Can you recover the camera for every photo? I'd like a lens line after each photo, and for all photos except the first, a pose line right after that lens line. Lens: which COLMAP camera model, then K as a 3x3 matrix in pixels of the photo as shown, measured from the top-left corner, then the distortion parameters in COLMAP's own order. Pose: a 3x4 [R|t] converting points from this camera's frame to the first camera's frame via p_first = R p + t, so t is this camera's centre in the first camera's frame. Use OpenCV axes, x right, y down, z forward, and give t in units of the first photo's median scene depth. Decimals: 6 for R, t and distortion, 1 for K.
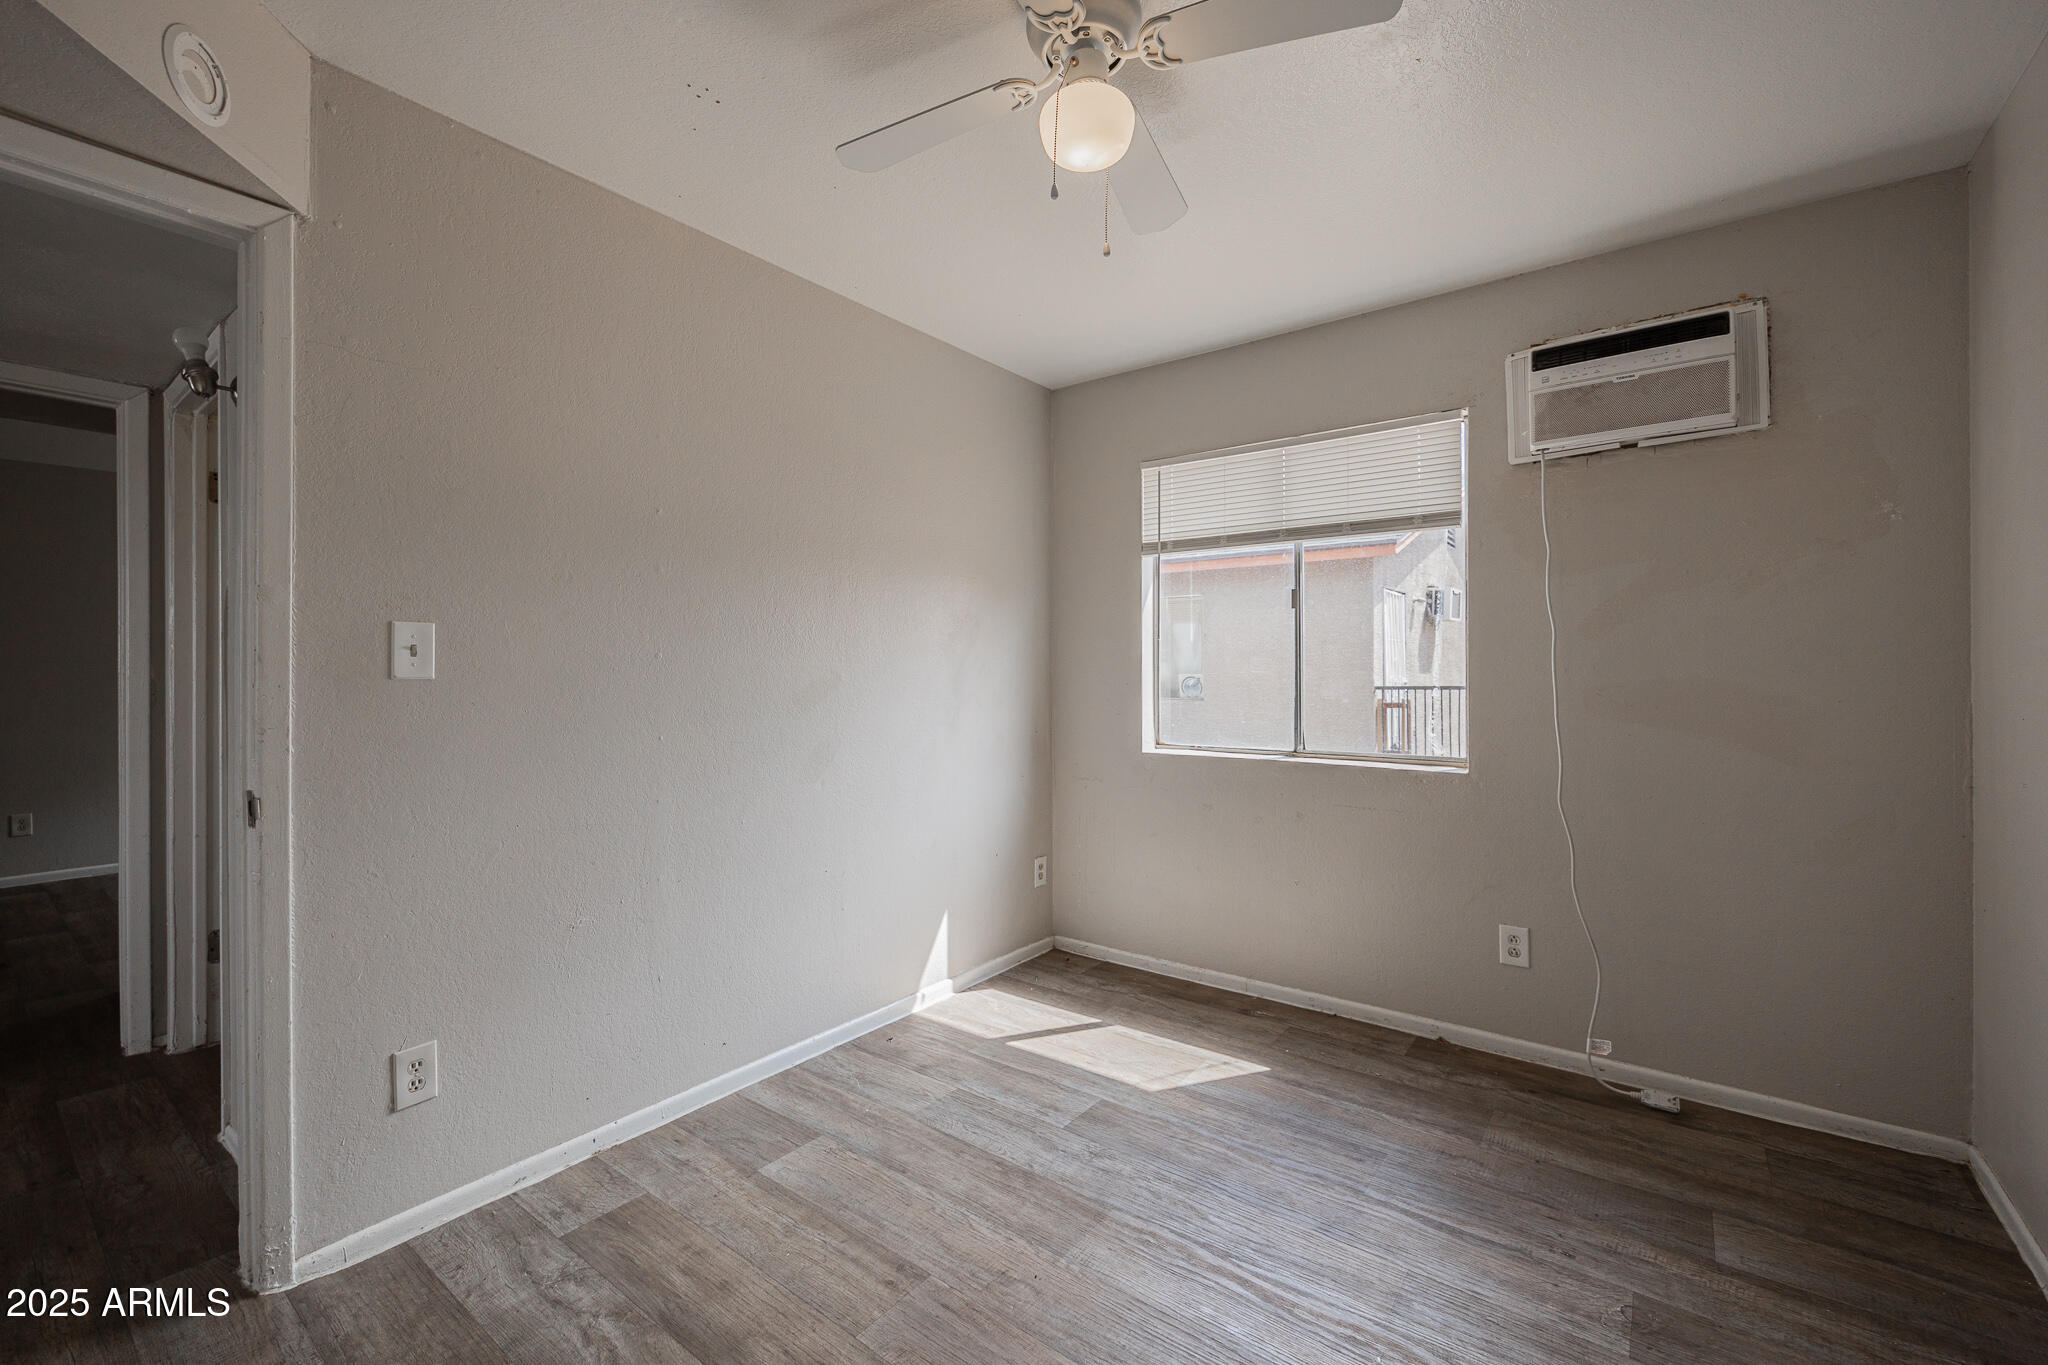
lens RADIAL K [[819.5, 0, 1040.9], [0, 819.5, 675.5], [0, 0, 1]] dist [0.016073, 0.000033]
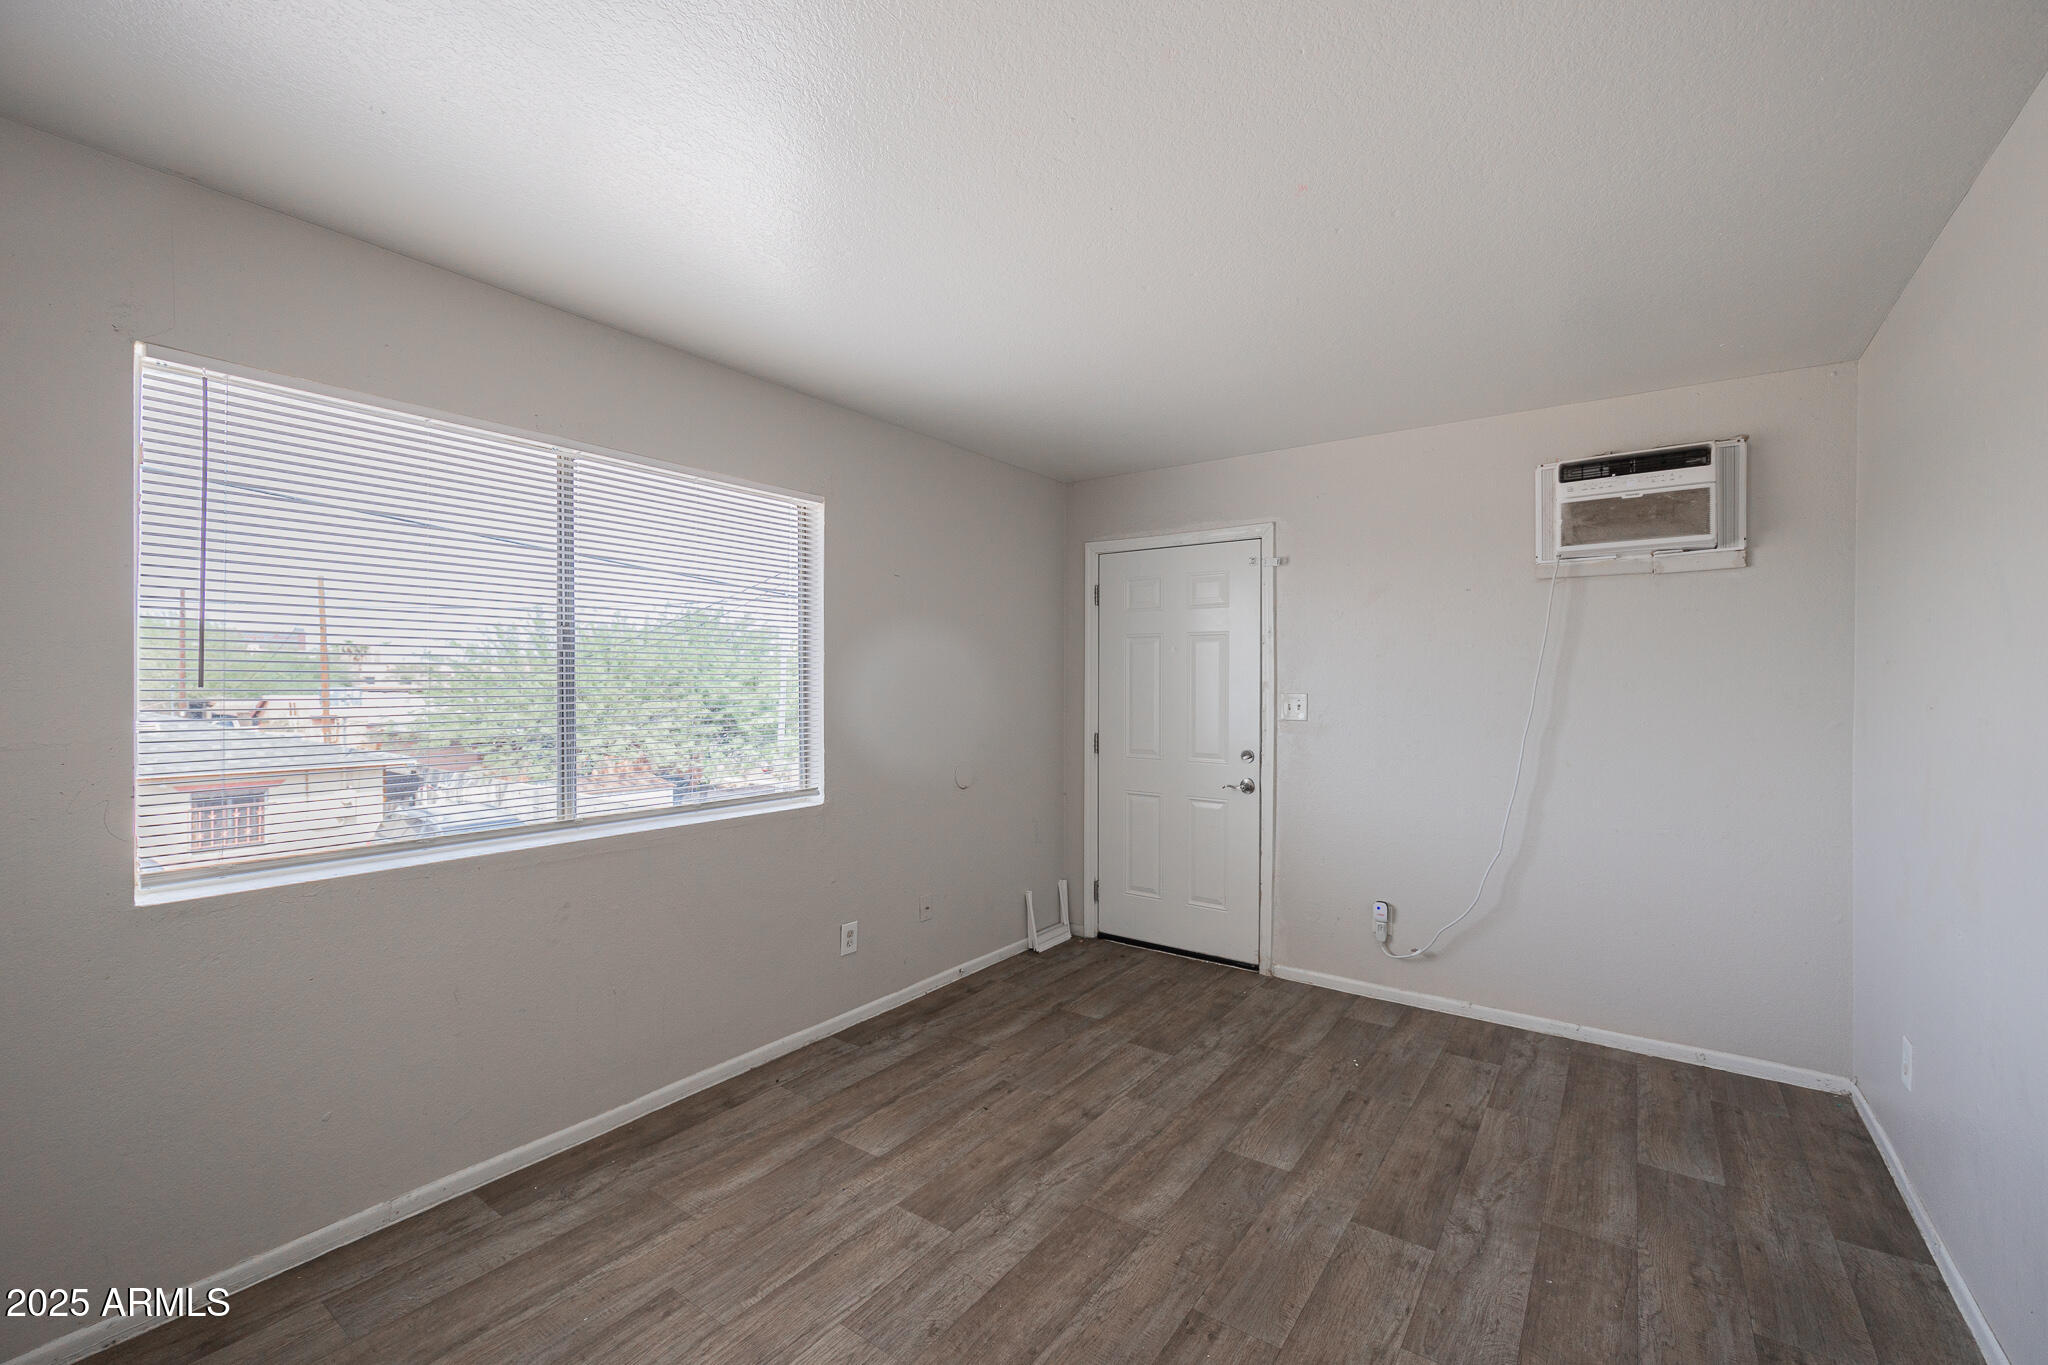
lens RADIAL K [[832.3, 0, 1020.7], [0, 832.3, 686.6], [0, 0, 1]] dist [-0.001413, 0.000226]
pose [[0.008880, 0.007459, 0.999933, -1.488784], [0.009742, 0.999924, -0.007545, -0.063097], [-0.999913, 0.009809, 0.008806, 1.345203]]
